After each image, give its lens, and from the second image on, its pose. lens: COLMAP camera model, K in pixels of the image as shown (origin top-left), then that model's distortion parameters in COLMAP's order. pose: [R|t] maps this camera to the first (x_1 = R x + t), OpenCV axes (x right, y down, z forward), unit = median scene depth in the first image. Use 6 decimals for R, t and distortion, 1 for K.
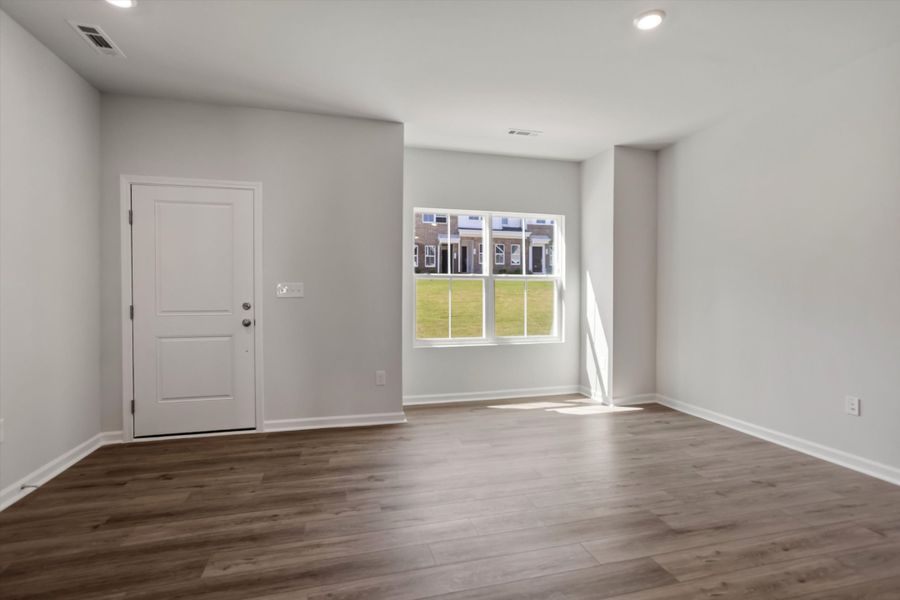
lens RADIAL K [[426.6, 0, 447.7], [0, 426.6, 307.1], [0, 0, 1]] dist [-0.043062, 0.035254]
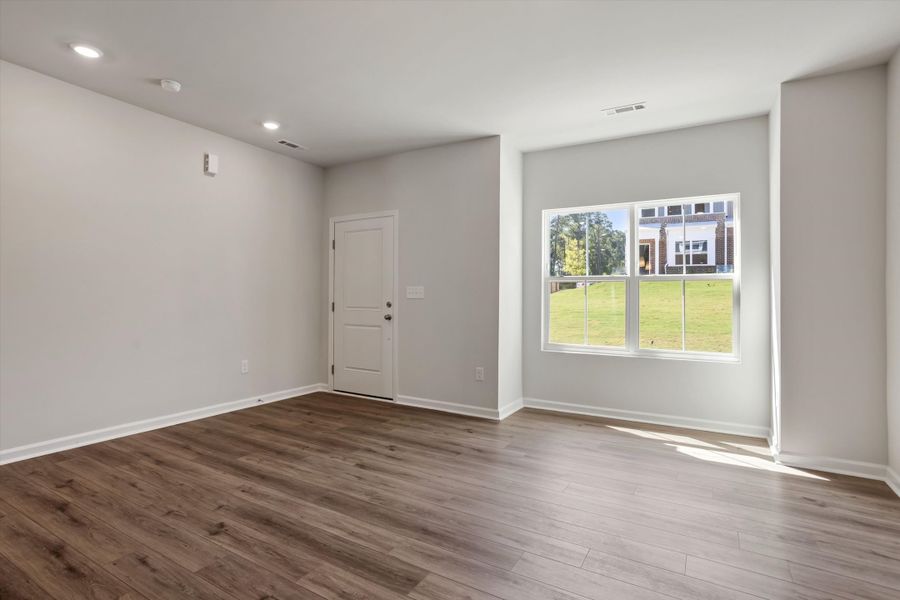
lens RADIAL K [[437.9, 0, 450.0], [0, 437.9, 300.0], [0, 0, 1]] dist [-0.058029, 0.039075]
pose [[0.713856, 0.012845, -0.700174, 0.639903], [-0.029721, 0.999487, -0.011966, -0.006469], [0.699661, 0.029352, 0.713872, 0.170395]]
